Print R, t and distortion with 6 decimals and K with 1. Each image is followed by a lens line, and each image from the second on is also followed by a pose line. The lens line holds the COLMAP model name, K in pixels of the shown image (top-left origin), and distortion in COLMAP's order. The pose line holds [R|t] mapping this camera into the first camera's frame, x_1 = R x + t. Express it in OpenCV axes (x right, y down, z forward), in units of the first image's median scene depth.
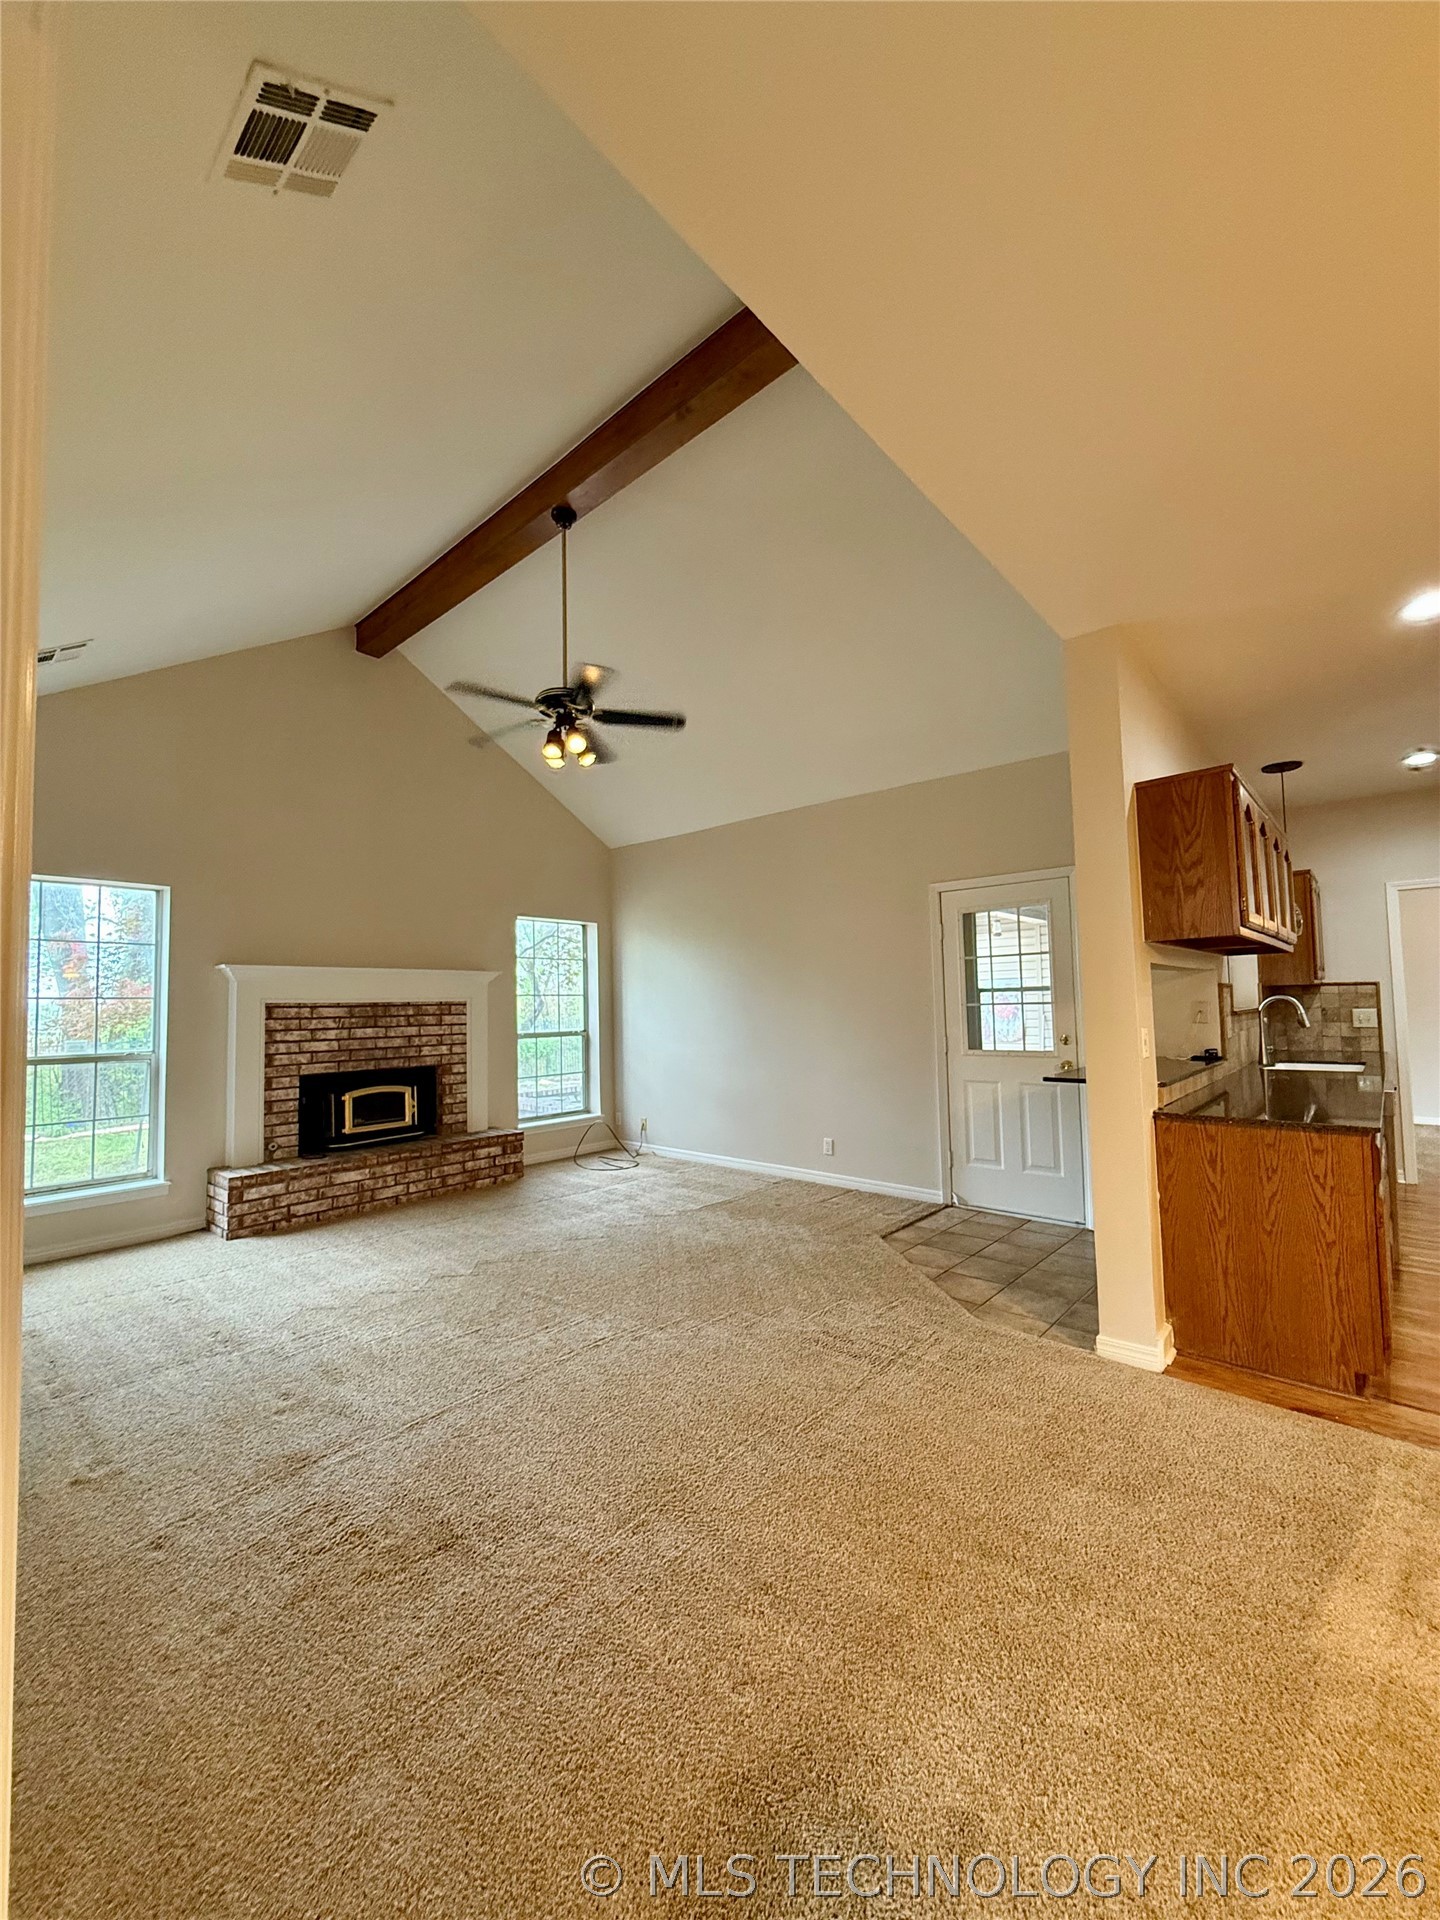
lens RADIAL K [[763.3, 0, 719.6], [0, 763.3, 964.0], [0, 0, 1]] dist [0.000902, 0.000024]
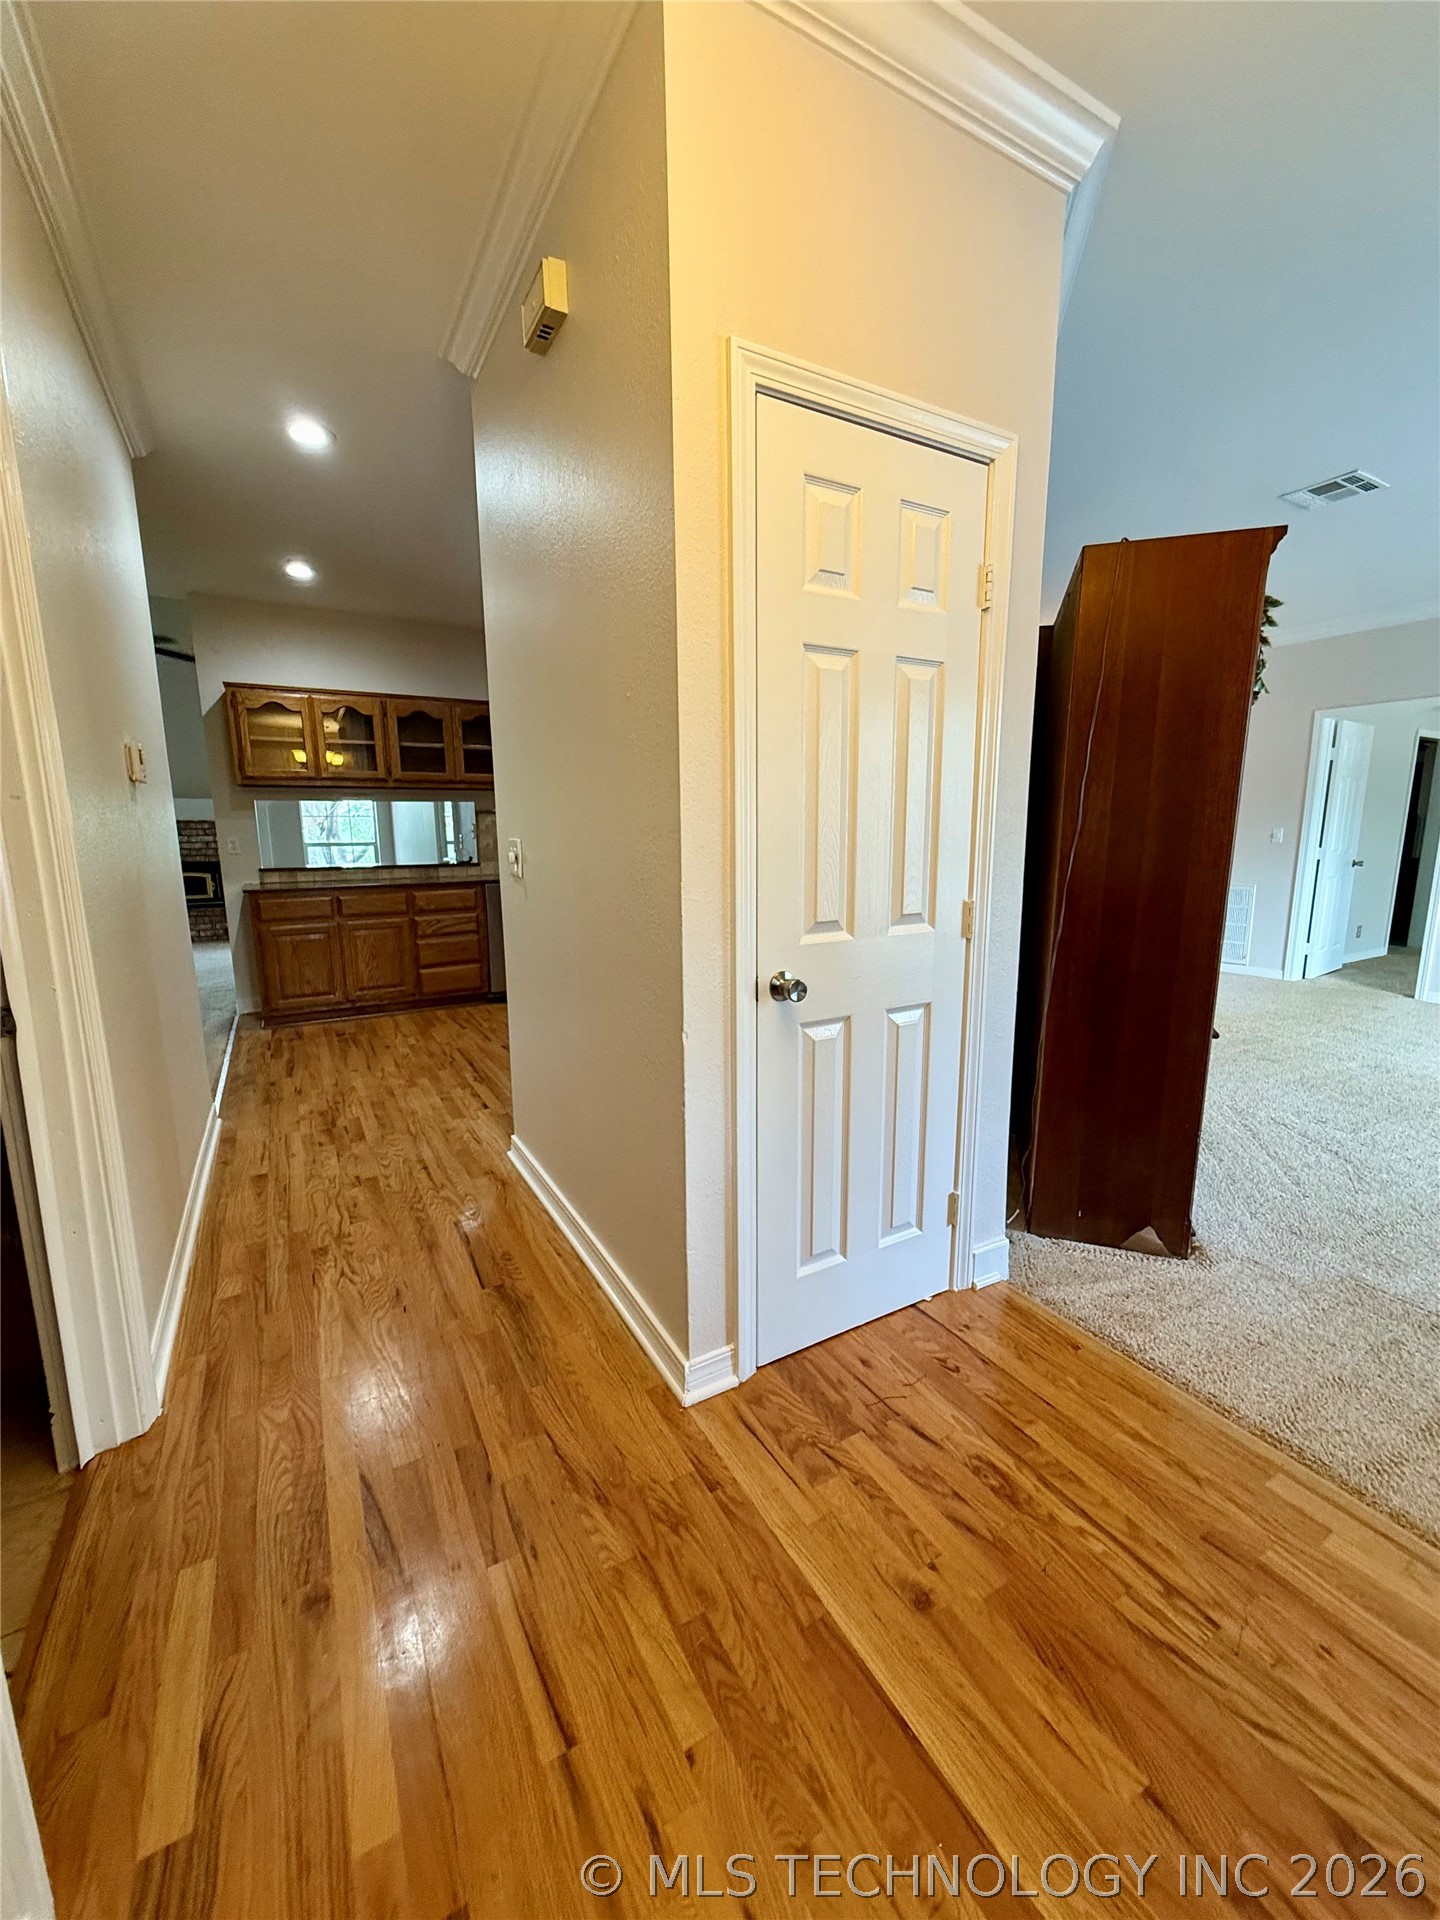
lens RADIAL K [[763.3, 0, 714.9], [0, 763.3, 964.0], [0, 0, 1]] dist [0.000902, 0.000024]
pose [[0.946803, 0.069088, -0.314309, 1.513655], [0.004447, 0.973781, 0.227445, -0.017813], [0.321782, -0.216743, 0.921672, -0.239654]]
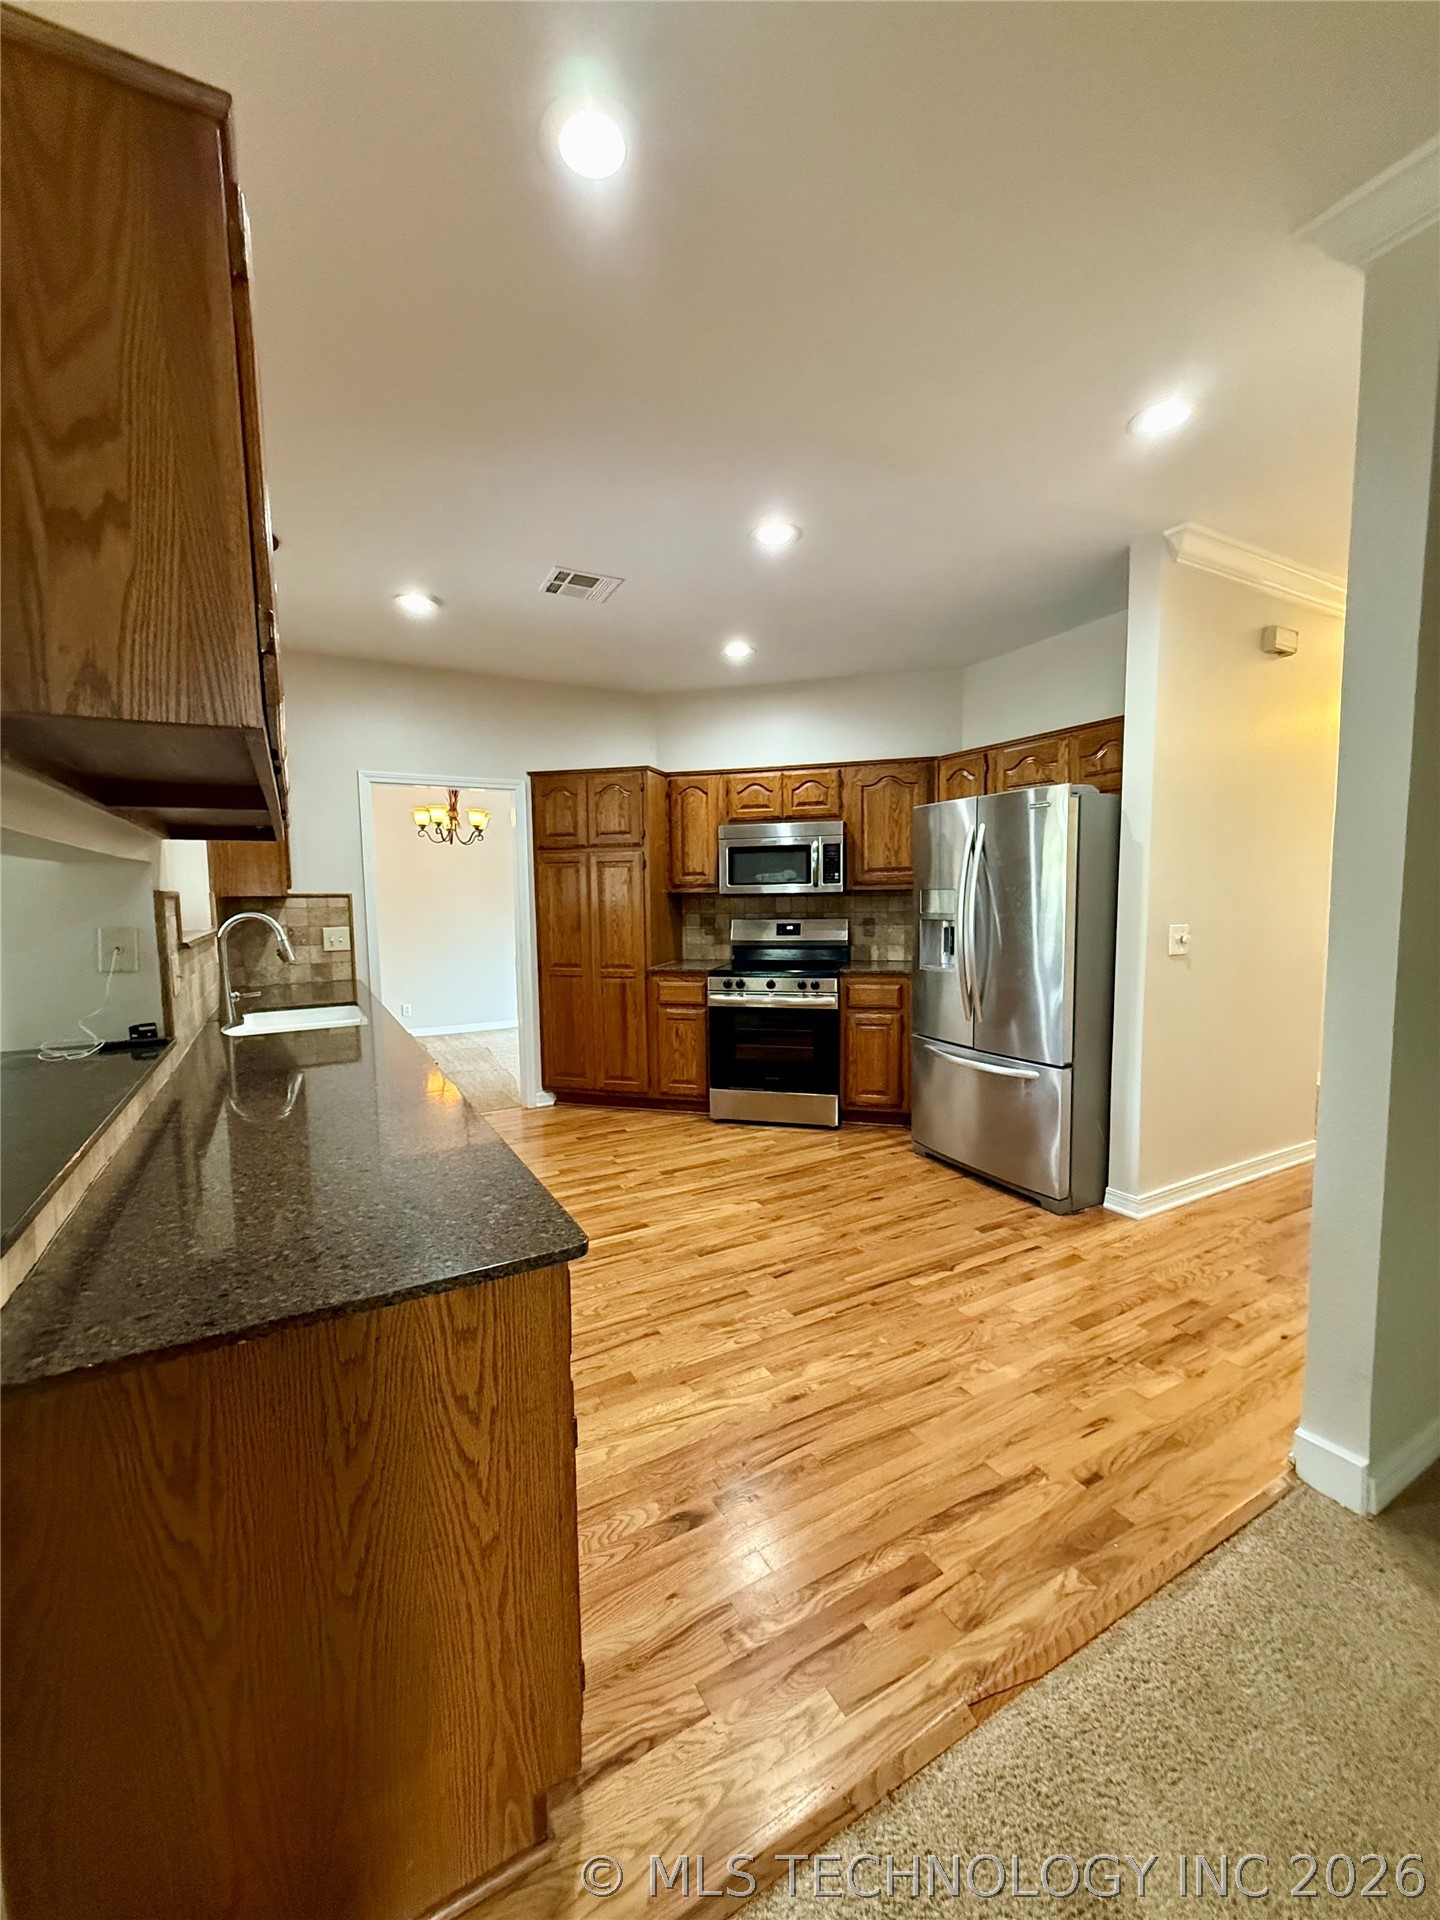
lens RADIAL K [[763.3, 0, 718.9], [0, 763.3, 962.9], [0, 0, 1]] dist [0.000902, 0.000024]
pose [[0.331213, -0.068371, 0.941076, 0.294202], [-0.041567, 0.995346, 0.086943, 0.012849], [-0.942640, -0.067914, 0.326829, 0.472673]]
